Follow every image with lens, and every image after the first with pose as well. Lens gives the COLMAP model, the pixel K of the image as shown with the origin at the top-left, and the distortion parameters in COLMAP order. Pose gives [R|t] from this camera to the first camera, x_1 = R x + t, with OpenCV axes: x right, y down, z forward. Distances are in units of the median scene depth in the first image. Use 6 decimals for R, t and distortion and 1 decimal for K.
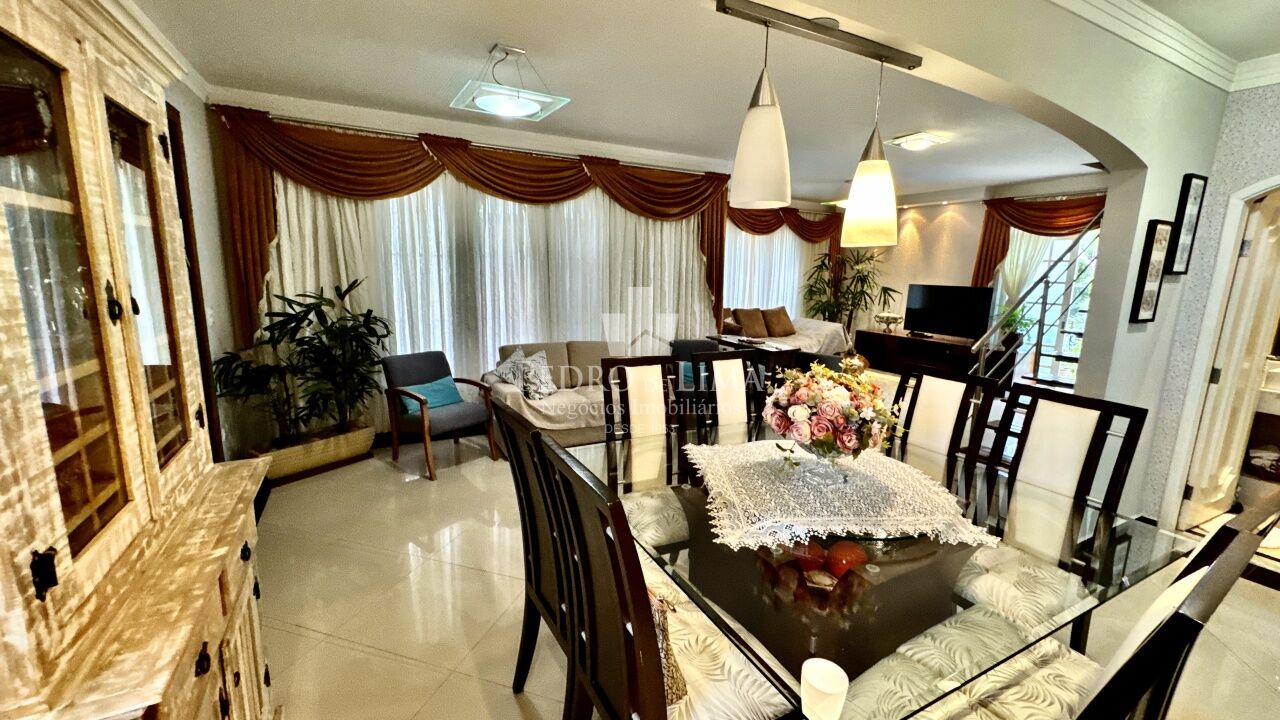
lens RADIAL K [[509.3, 0, 646.0], [0, 509.3, 362.6], [0, 0, 1]] dist [-0.003532, -0.000037]
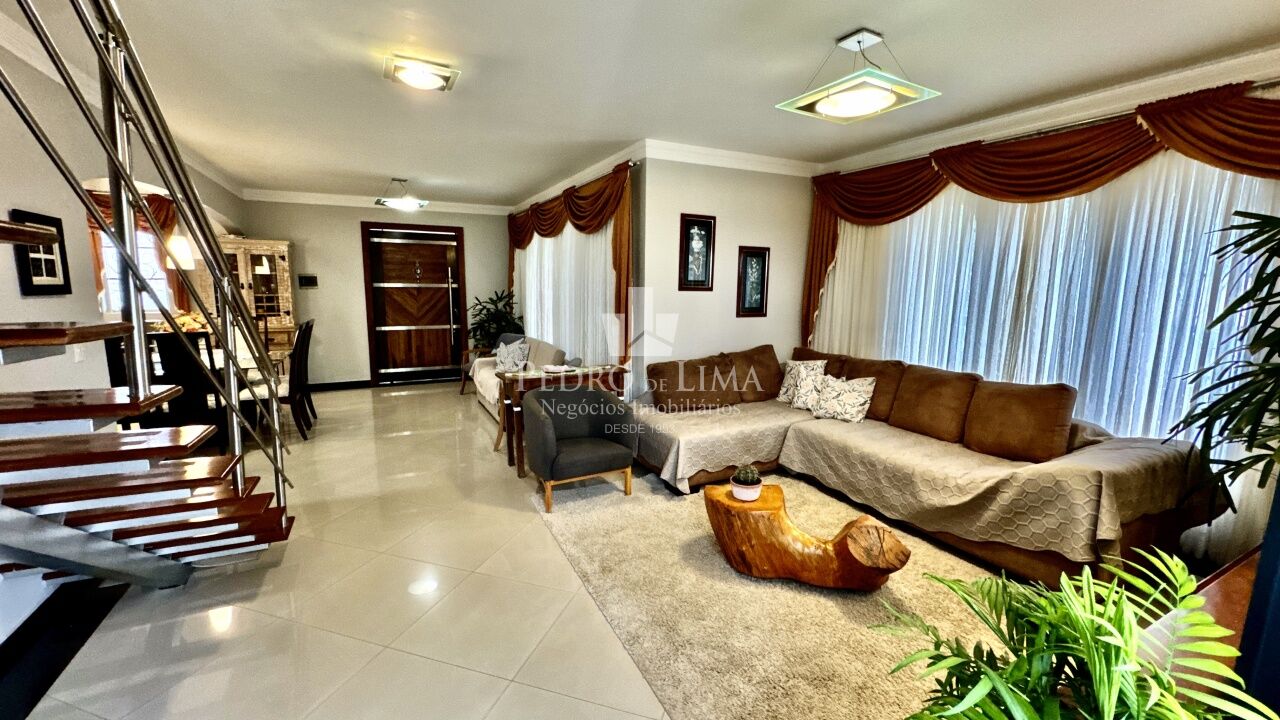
lens RADIAL K [[509.3, 0, 643.2], [0, 509.3, 359.3], [0, 0, 1]] dist [-0.003532, -0.000037]
pose [[-0.007222, 0.121874, -0.992519, 0.666582], [-0.197788, 0.972762, 0.120887, -0.119395], [0.980218, 0.197181, 0.017080, 0.736611]]
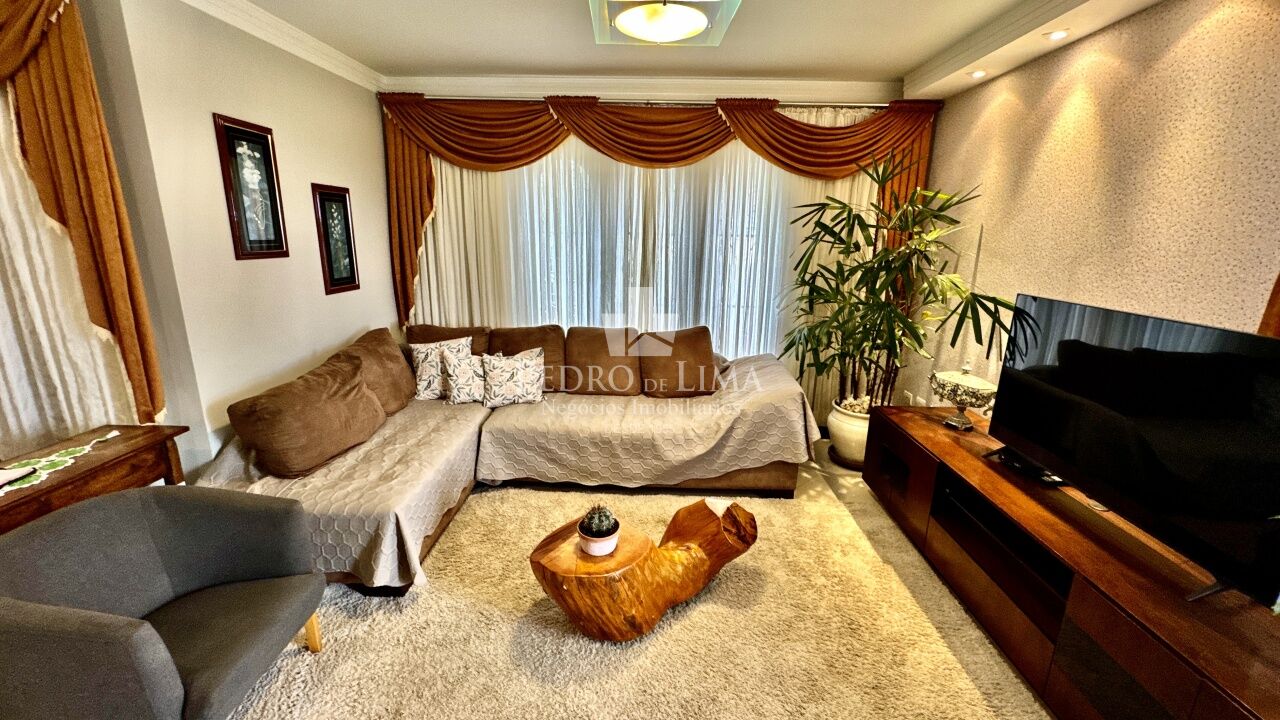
lens RADIAL K [[509.3, 0, 638.7], [0, 509.3, 361.5], [0, 0, 1]] dist [-0.003532, -0.000037]
pose [[0.868686, 0.108617, -0.483309, 0.464632], [-0.084686, 0.993865, 0.071144, -0.113948], [0.488071, -0.020873, 0.872554, 0.614848]]
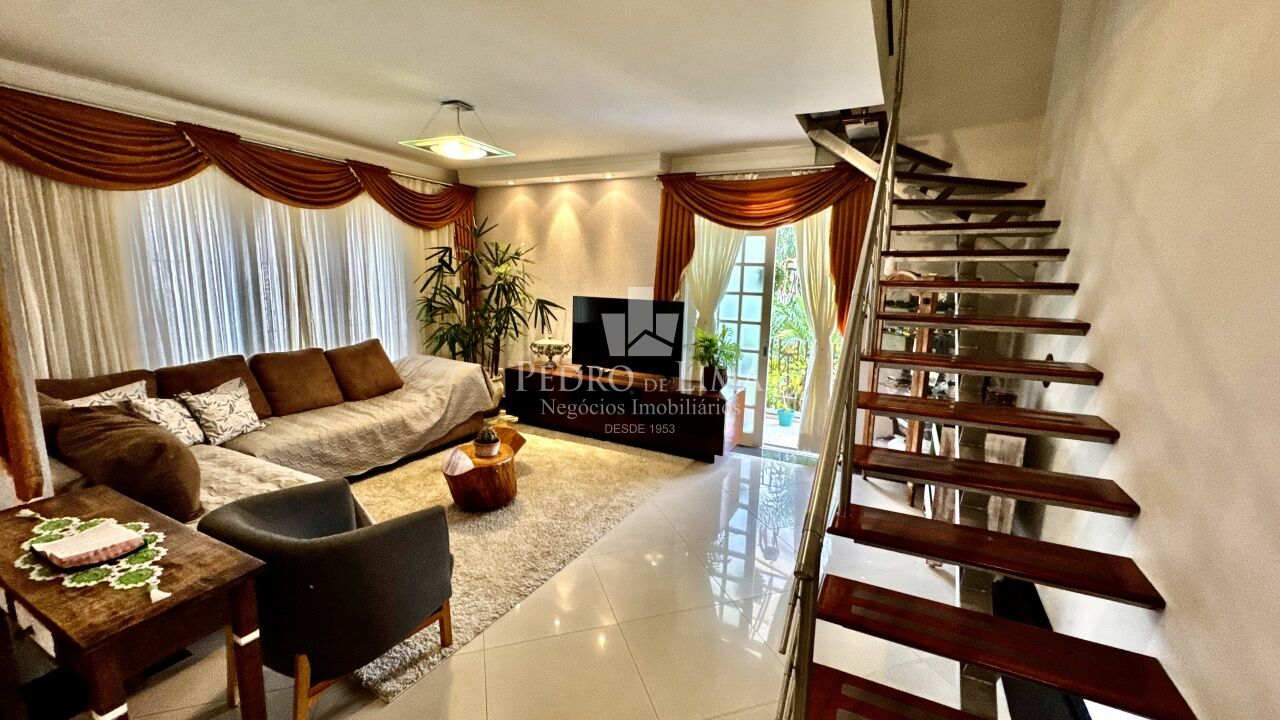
lens RADIAL K [[509.3, 0, 641.7], [0, 509.3, 359.8], [0, 0, 1]] dist [-0.003532, -0.000037]
pose [[0.820478, -0.095958, 0.563567, 0.203346], [0.097357, 0.994865, 0.027656, -0.079311], [-0.563327, 0.032176, 0.825607, 0.393918]]
